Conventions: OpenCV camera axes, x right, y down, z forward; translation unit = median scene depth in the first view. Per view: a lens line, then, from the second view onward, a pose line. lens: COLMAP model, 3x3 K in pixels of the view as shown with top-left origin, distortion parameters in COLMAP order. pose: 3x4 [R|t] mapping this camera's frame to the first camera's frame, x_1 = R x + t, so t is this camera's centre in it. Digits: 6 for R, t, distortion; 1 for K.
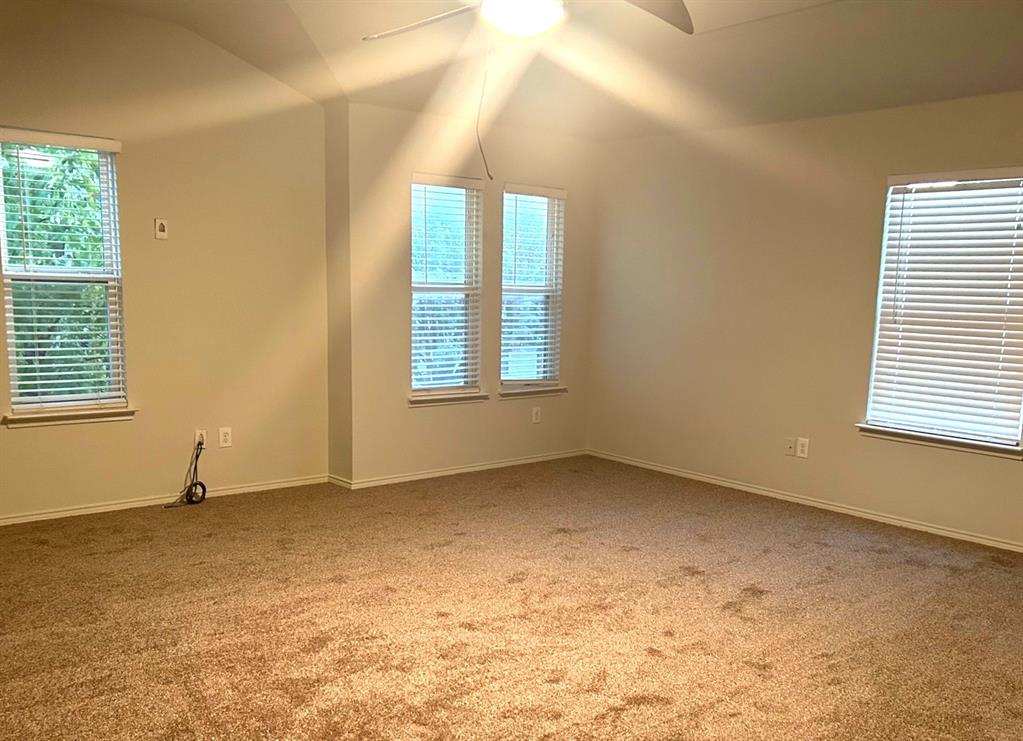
lens RADIAL K [[936.7, 0, 511.5], [0, 936.7, 370.5], [0, 0, 1]] dist [0.052774, -0.018022]
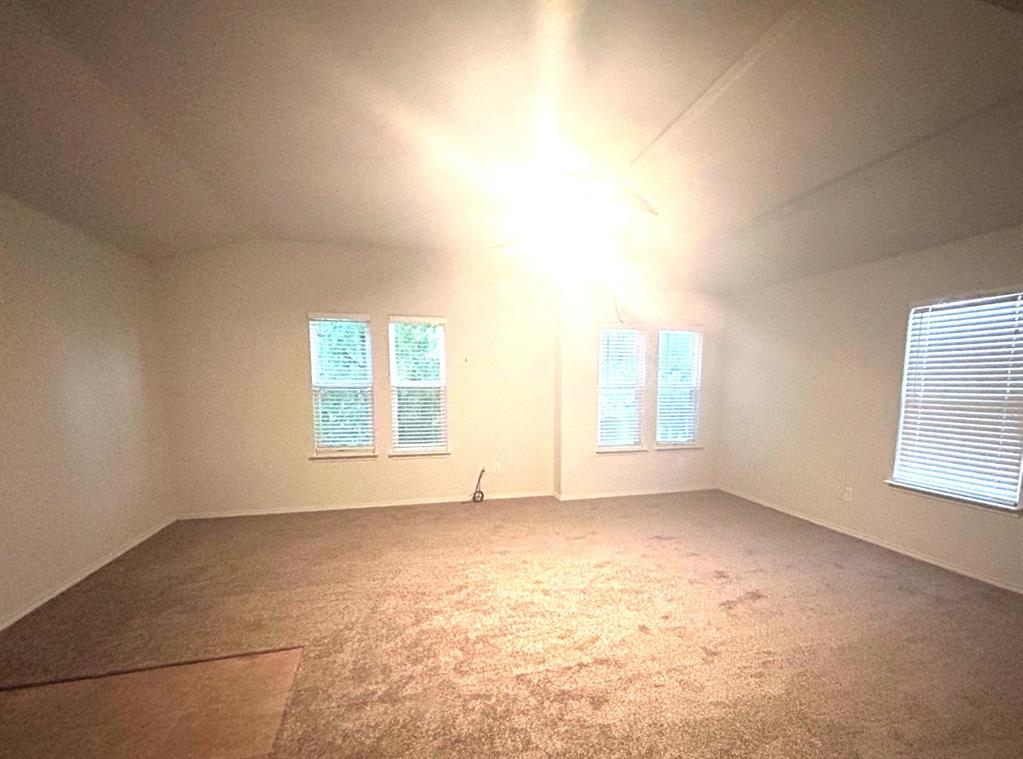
lens RADIAL K [[500.8, 0, 512.2], [0, 500.8, 415.3], [0, 0, 1]] dist [0.000053, 0.001012]
pose [[0.913069, 0.003768, -0.407789, 0.177490], [-0.017784, 0.999374, -0.030586, -0.006957], [0.407418, 0.035179, 0.912564, 0.111718]]
